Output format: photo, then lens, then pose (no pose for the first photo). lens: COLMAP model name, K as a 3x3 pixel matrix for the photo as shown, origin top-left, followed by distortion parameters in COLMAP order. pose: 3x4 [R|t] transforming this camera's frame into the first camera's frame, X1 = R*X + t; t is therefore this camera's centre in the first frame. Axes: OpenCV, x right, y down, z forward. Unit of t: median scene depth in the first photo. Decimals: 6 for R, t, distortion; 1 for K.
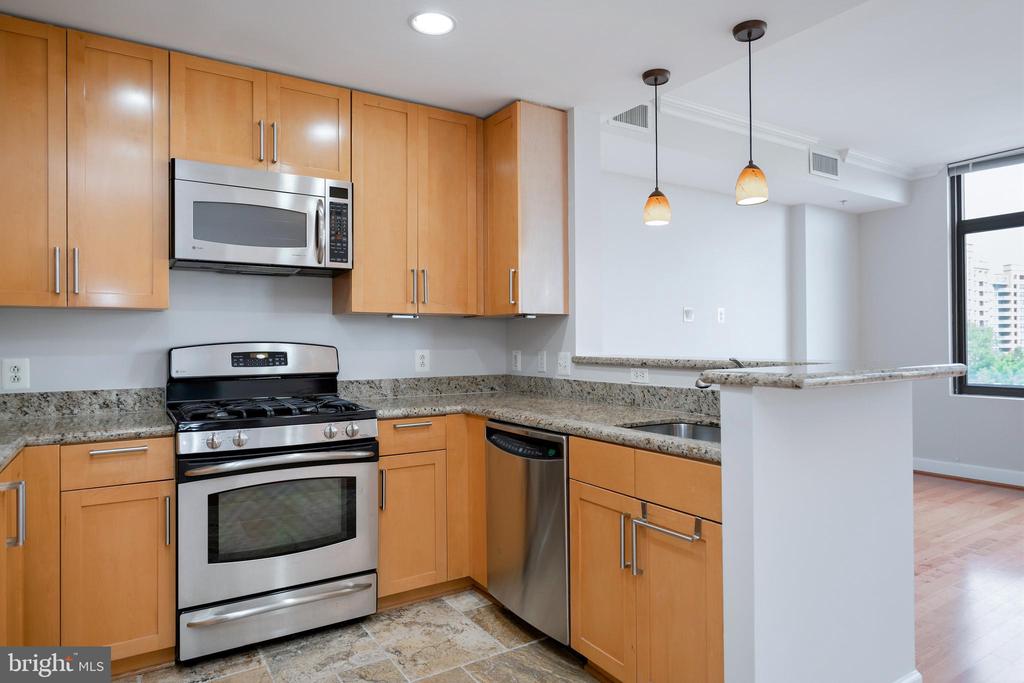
lens RADIAL K [[642.7, 0, 536.6], [0, 642.7, 337.9], [0, 0, 1]] dist [0.010318, -0.001350]
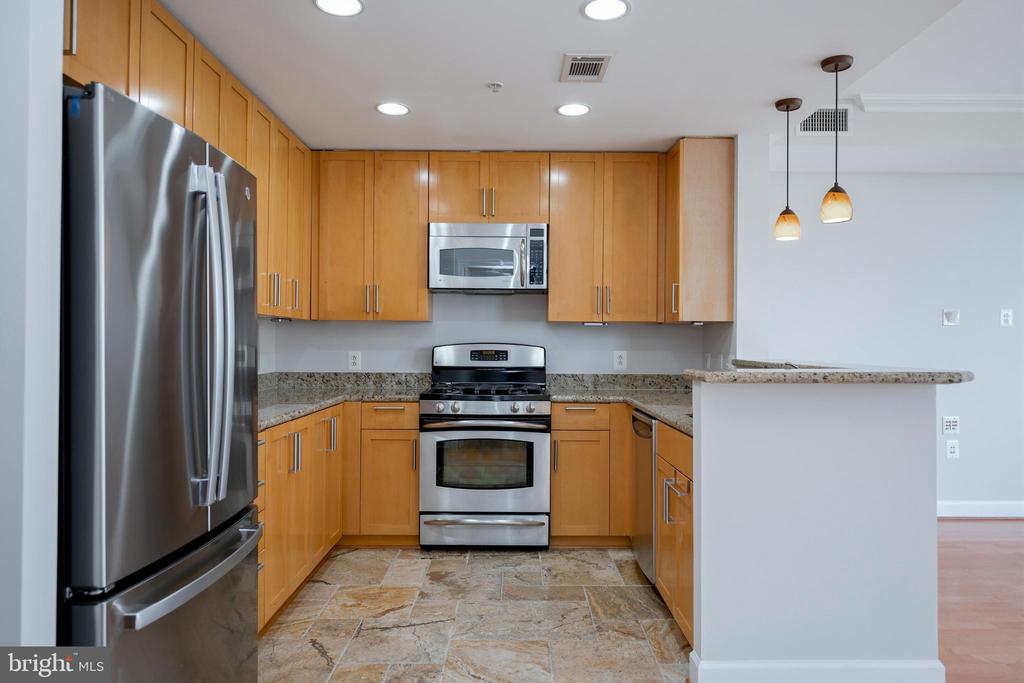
lens RADIAL K [[680.9, 0, 500.5], [0, 680.9, 338.8], [0, 0, 1]] dist [0.040810, -0.004356]
pose [[0.841321, 0.008479, -0.540469, 0.402193], [-0.008631, 0.999960, 0.002252, -0.006768], [0.540467, 0.002770, 0.841361, -0.237578]]
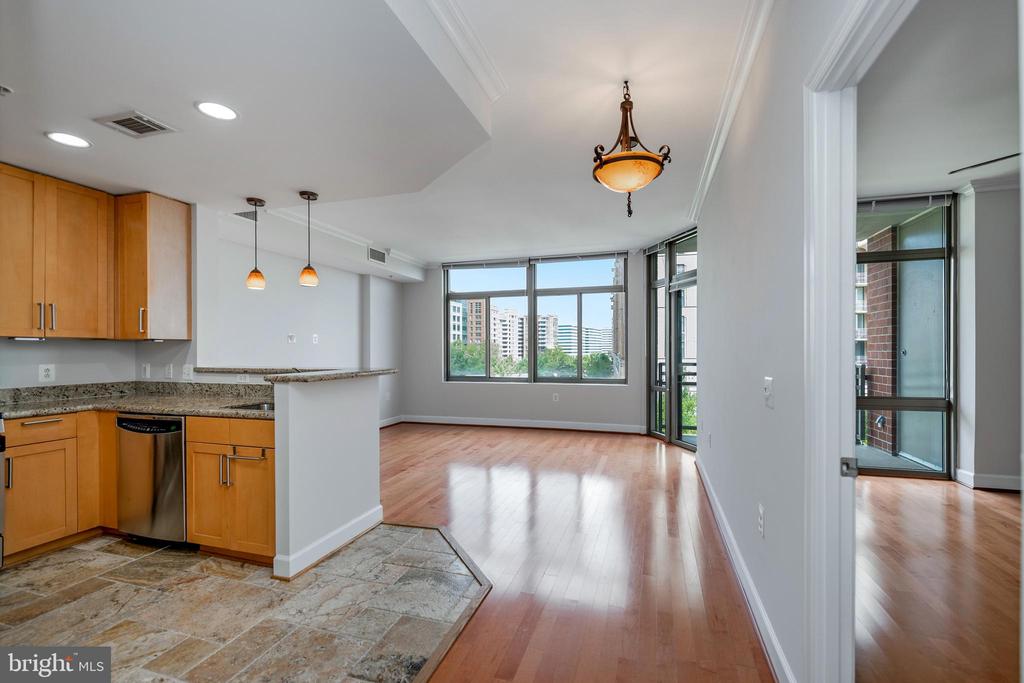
lens RADIAL K [[435.0, 0, 533.5], [0, 435.0, 349.9], [0, 0, 1]] dist [-0.012426, 0.003011]
pose [[0.766233, 0.004485, 0.642547, 0.015320], [-0.005984, 0.999982, 0.000157, -0.019588], [-0.642535, -0.003965, 0.766246, -0.335461]]
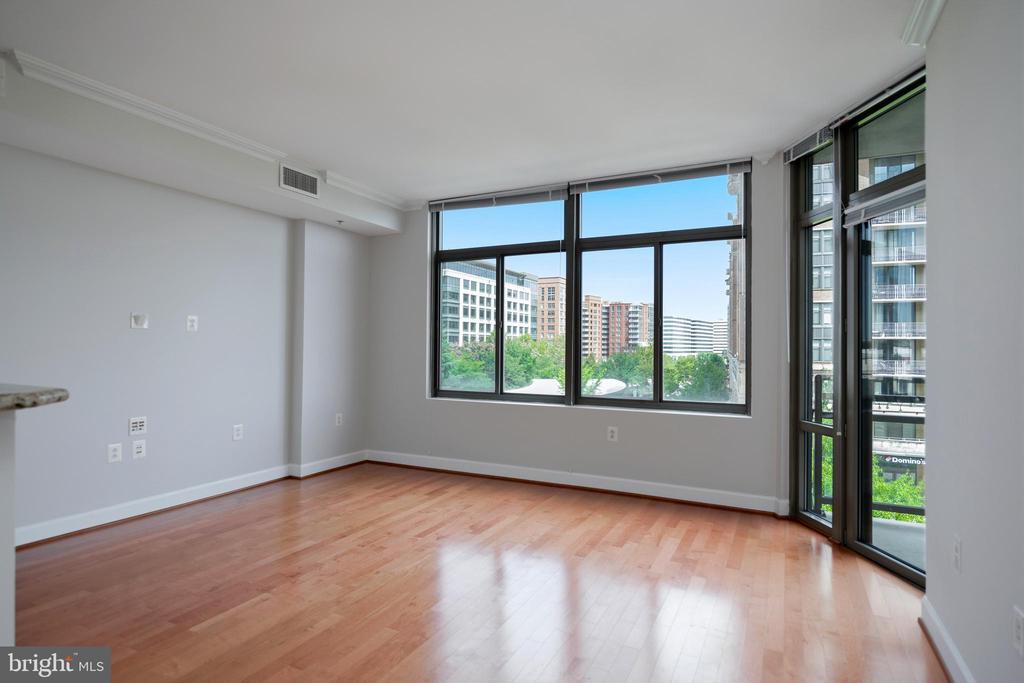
lens RADIAL K [[561.7, 0, 527.7], [0, 561.7, 337.7], [0, 0, 1]] dist [0.010597, 0.003393]
pose [[0.860512, 0.023594, 0.508884, 0.524540], [-0.018236, 0.999713, -0.015514, -0.017469], [-0.509104, 0.004070, 0.860695, 0.060379]]
